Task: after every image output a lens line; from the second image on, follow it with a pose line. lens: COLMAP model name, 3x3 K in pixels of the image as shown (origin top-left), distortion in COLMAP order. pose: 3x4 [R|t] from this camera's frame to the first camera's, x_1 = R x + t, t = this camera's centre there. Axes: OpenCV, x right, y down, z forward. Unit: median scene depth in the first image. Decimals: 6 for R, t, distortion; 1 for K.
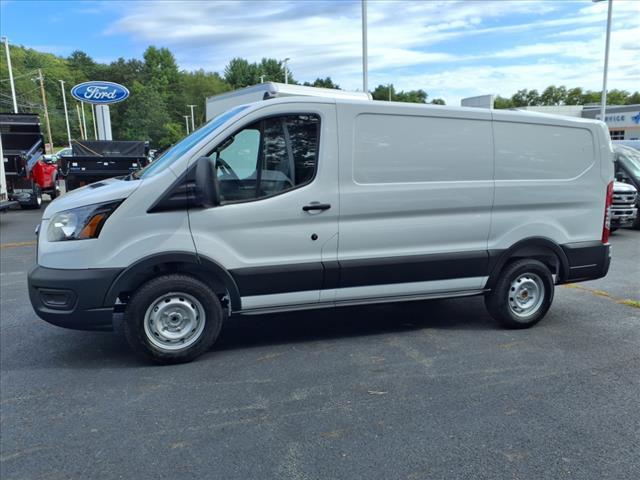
lens RADIAL K [[525.9, 0, 335.5], [0, 525.9, 243.2], [0, 0, 1]] dist [0.036550, -0.010947]
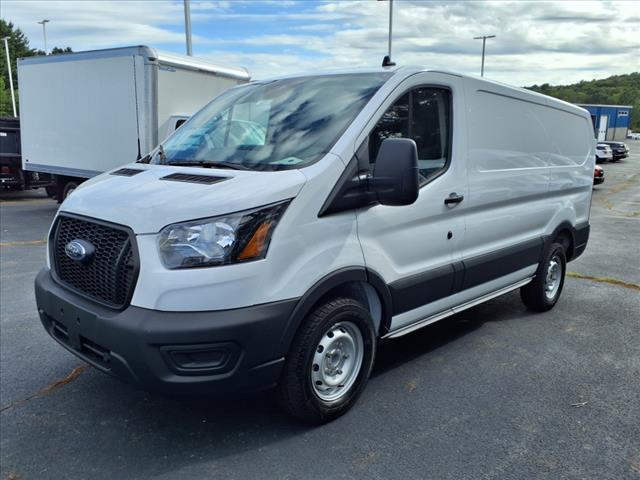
lens RADIAL K [[525.9, 0, 335.5], [0, 525.9, 243.2], [0, 0, 1]] dist [0.036550, -0.010947]
pose [[0.901892, -0.071319, 0.426034, -0.600274], [0.059119, 0.997375, 0.041810, -0.047804], [-0.427898, -0.012521, 0.903741, 0.333796]]
